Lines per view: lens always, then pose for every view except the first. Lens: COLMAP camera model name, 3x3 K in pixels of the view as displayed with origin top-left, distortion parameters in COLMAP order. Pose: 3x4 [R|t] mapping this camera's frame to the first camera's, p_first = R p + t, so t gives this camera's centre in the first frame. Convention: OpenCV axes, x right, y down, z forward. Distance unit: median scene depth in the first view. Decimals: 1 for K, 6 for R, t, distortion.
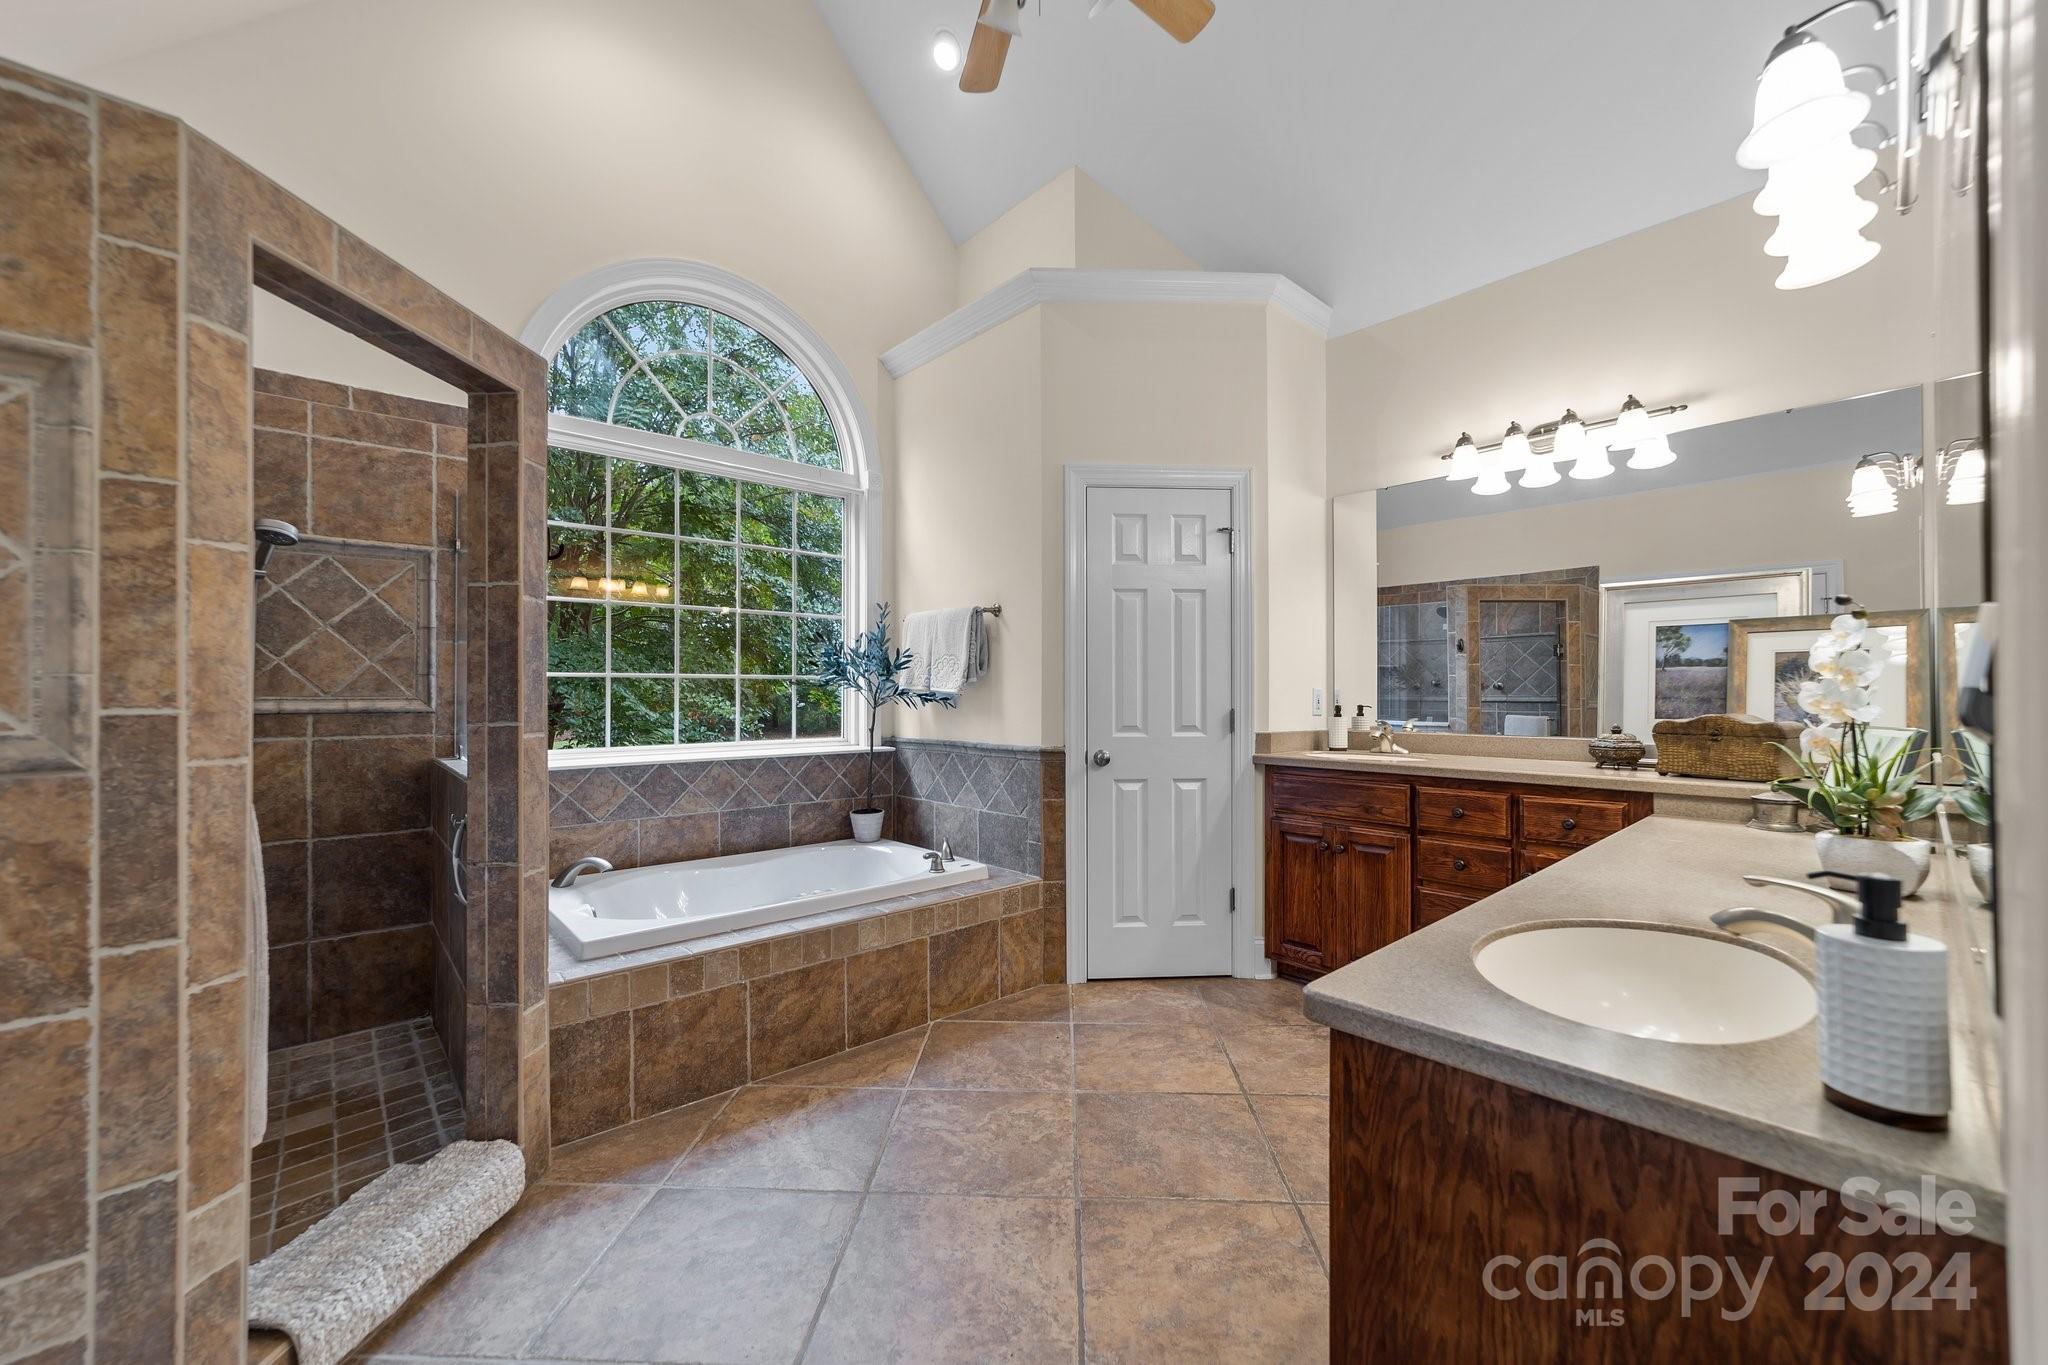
lens RADIAL K [[788.5, 0, 1020.3], [0, 788.5, 684.2], [0, 0, 1]] dist [-0.016424, 0.006945]
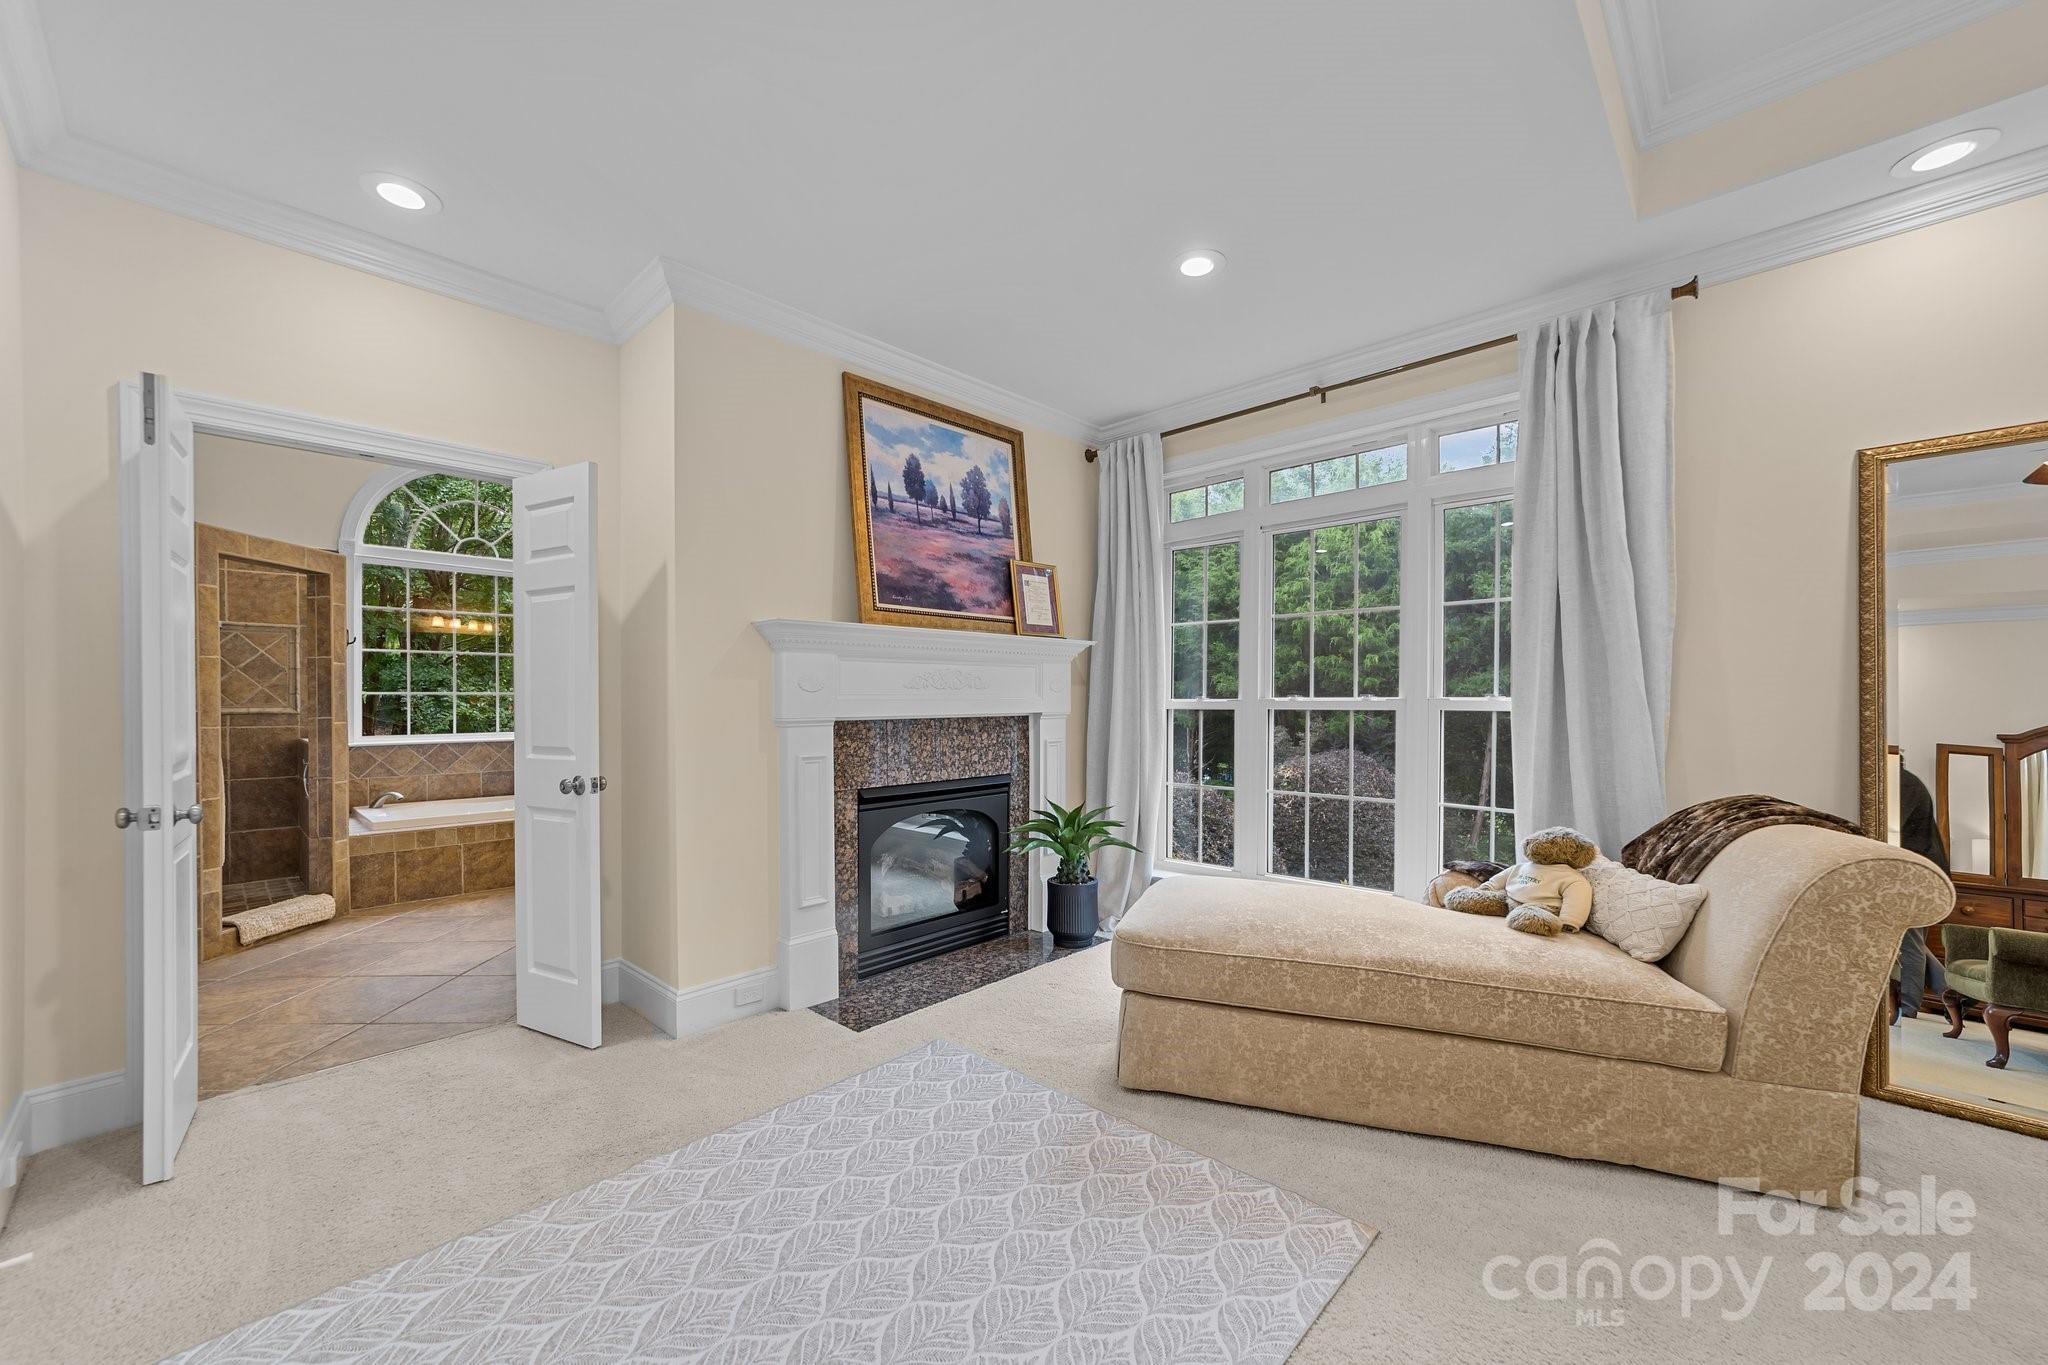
lens RADIAL K [[802.4, 0, 1030.7], [0, 802.4, 701.7], [0, 0, 1]] dist [0.000862, 0.000762]
pose [[0.997383, -0.000144, 0.072296, 0.902938], [-0.000798, 0.999915, 0.013001, -0.020801], [-0.072291, -0.013025, 0.997299, -1.097068]]
